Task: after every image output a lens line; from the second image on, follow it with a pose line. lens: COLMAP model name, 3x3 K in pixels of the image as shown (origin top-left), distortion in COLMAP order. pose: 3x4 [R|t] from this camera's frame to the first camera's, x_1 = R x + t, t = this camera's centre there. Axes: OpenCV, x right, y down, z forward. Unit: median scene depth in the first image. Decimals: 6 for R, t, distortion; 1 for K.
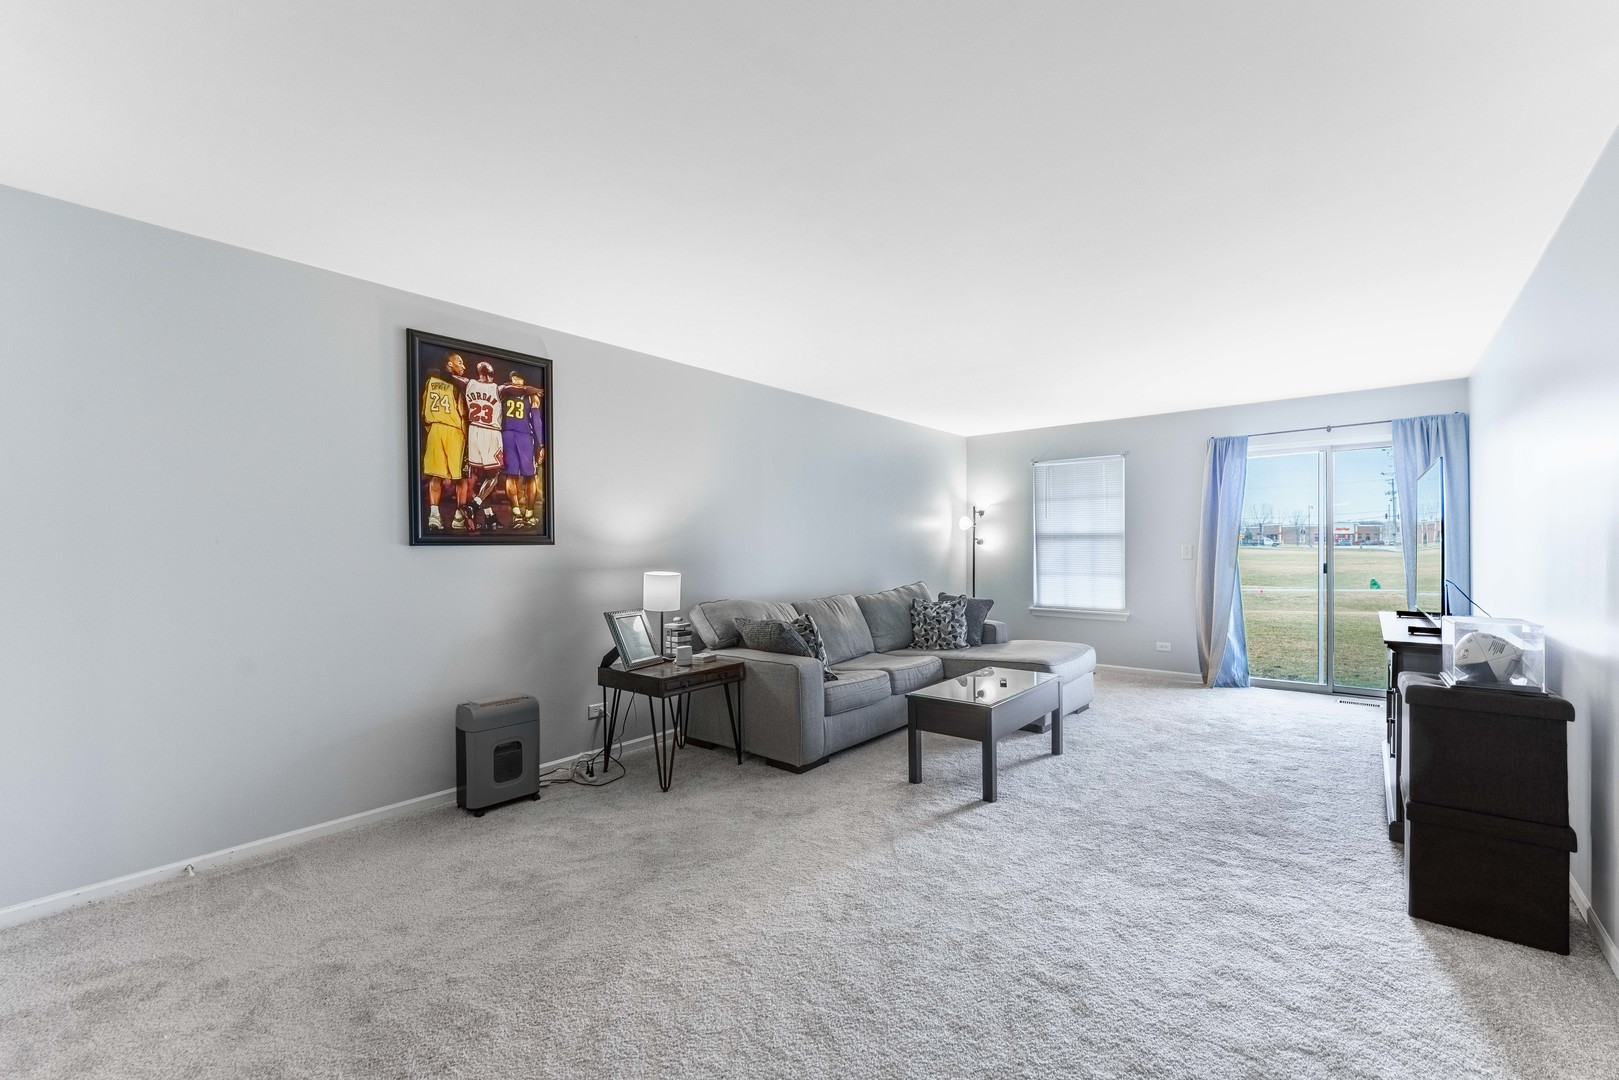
lens RADIAL K [[668.6, 0, 854.6], [0, 668.6, 554.9], [0, 0, 1]] dist [0.004014, -0.000357]
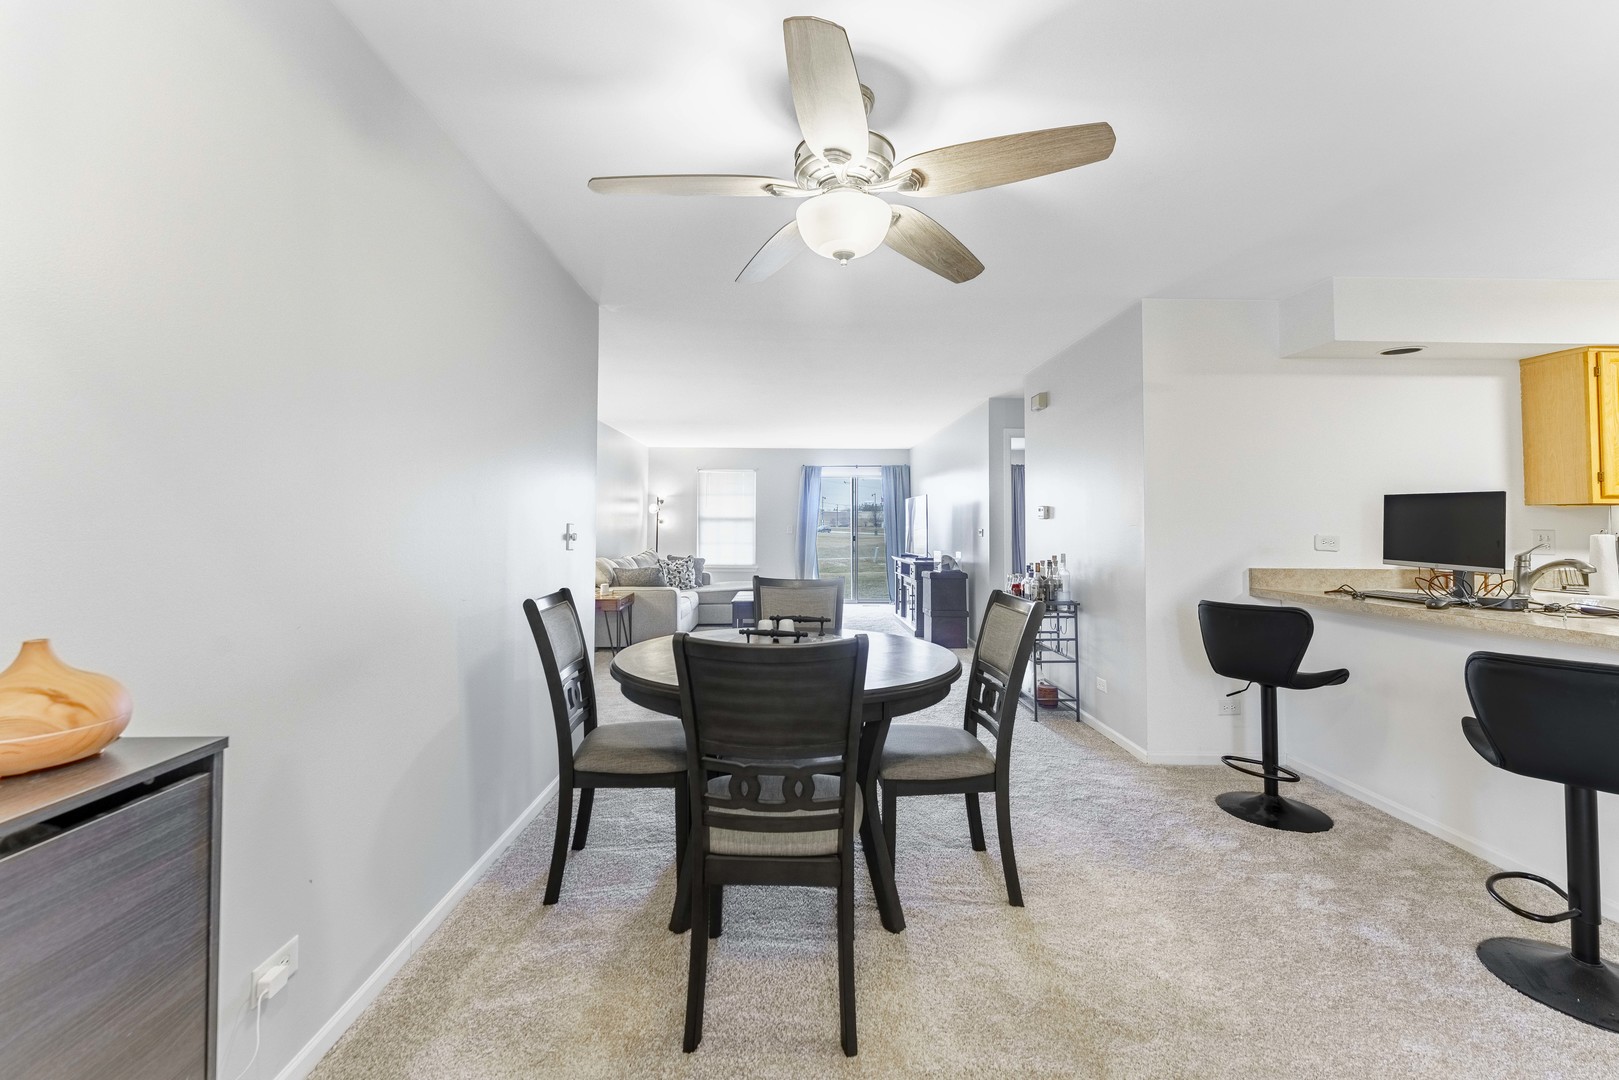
lens RADIAL K [[668.6, 0, 797.4], [0, 668.6, 513.4], [0, 0, 1]] dist [0.004014, -0.000357]
pose [[0.785027, 0.019193, 0.619164, -0.826708], [-0.000684, 0.999546, -0.030116, 0.009989], [-0.619461, 0.023218, 0.784684, -0.548359]]
